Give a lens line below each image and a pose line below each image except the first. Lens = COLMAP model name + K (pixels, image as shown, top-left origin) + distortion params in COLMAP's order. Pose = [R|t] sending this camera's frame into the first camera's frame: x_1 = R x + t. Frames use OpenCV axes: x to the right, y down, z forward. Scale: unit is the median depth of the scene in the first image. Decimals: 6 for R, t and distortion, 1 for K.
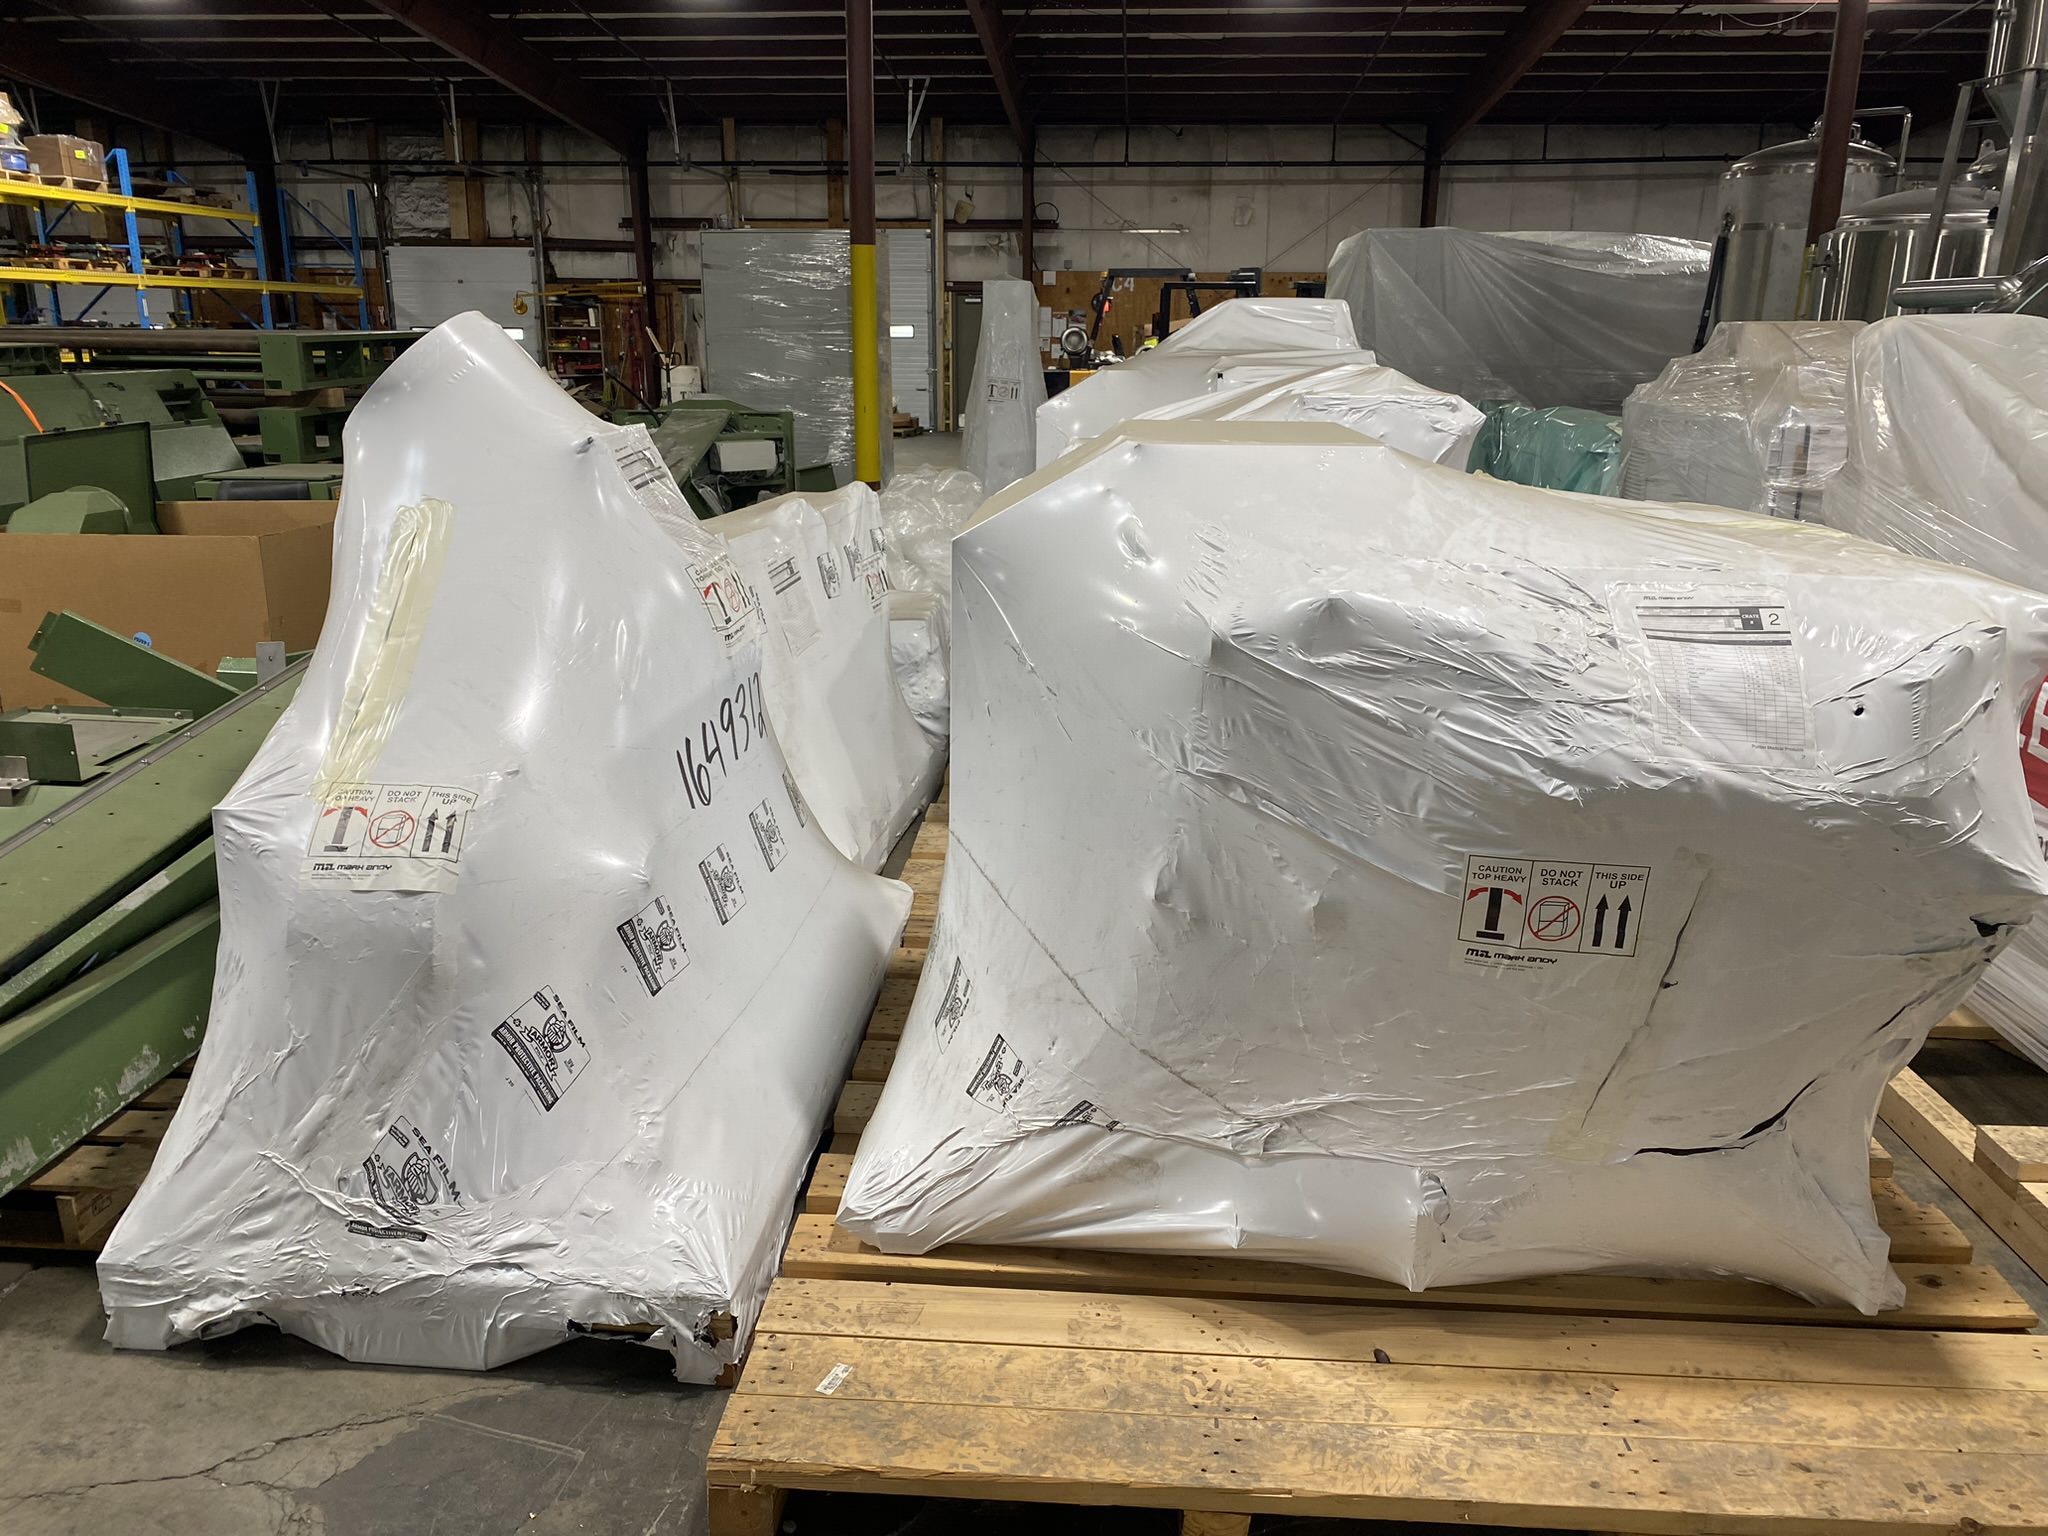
lens RADIAL K [[1543.4, 0, 1024.0], [0, 1543.4, 768.0], [0, 0, 1]] dist [0.032907, -0.001594]
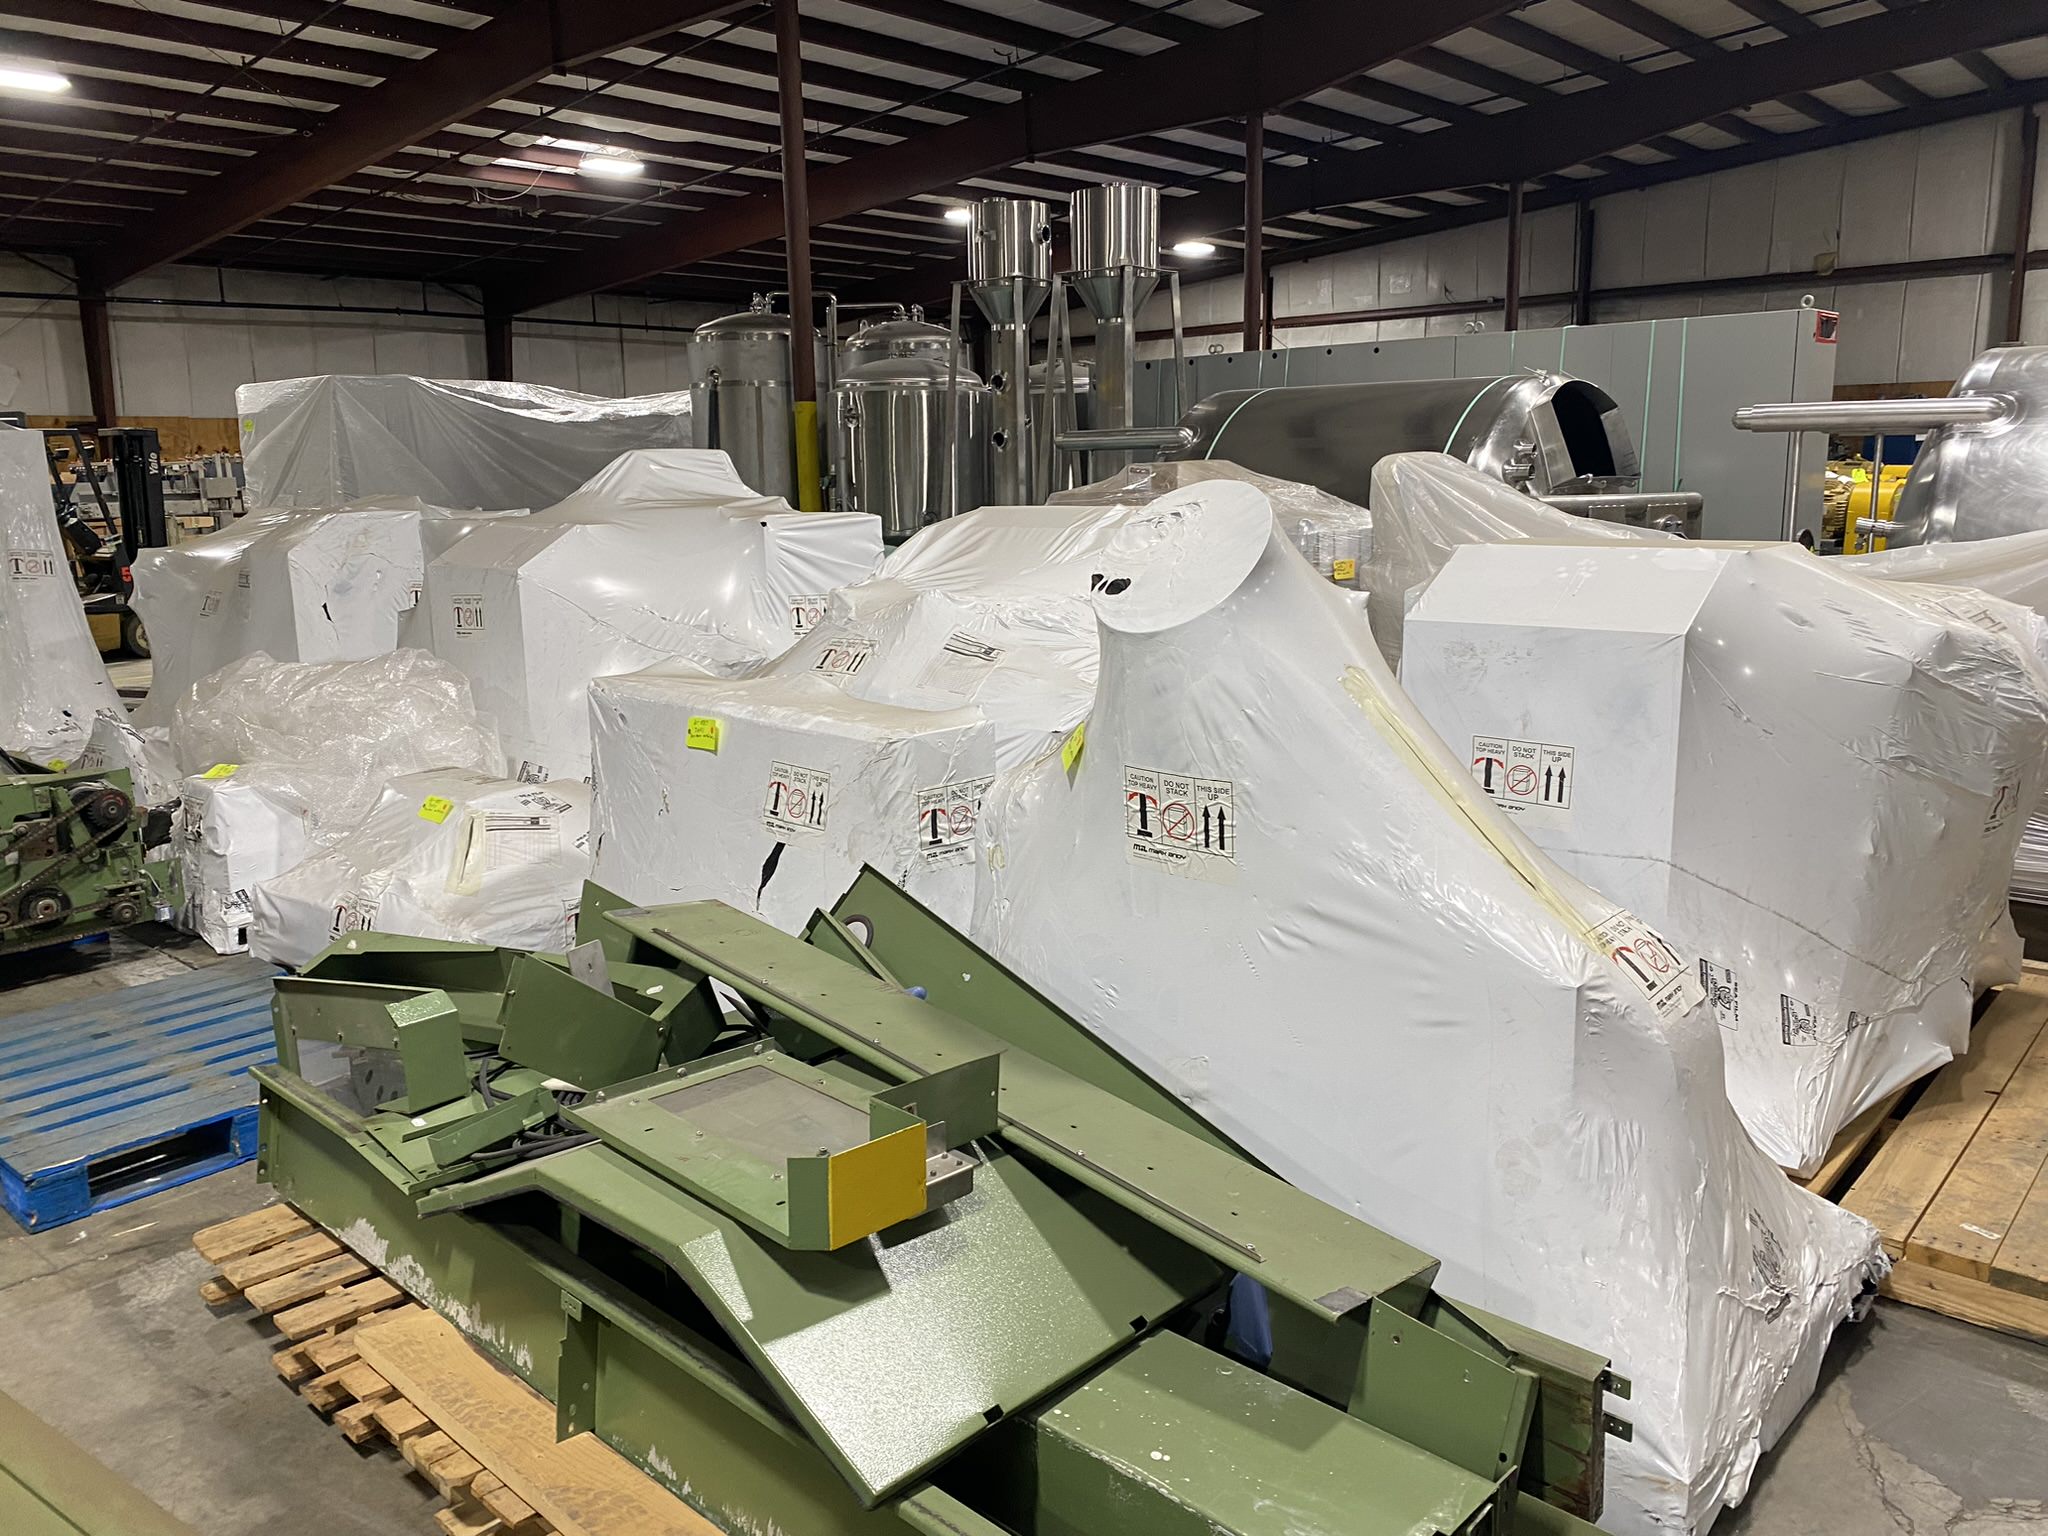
lens RADIAL K [[1518.6, 0, 1024.0], [0, 1518.6, 768.0], [0, 0, 1]] dist [0.024804, -0.007877]
pose [[0.635503, -0.178231, 0.751245, -0.305676], [0.238095, 0.970812, 0.028910, -0.046149], [-0.734470, 0.160495, 0.659390, 0.128925]]
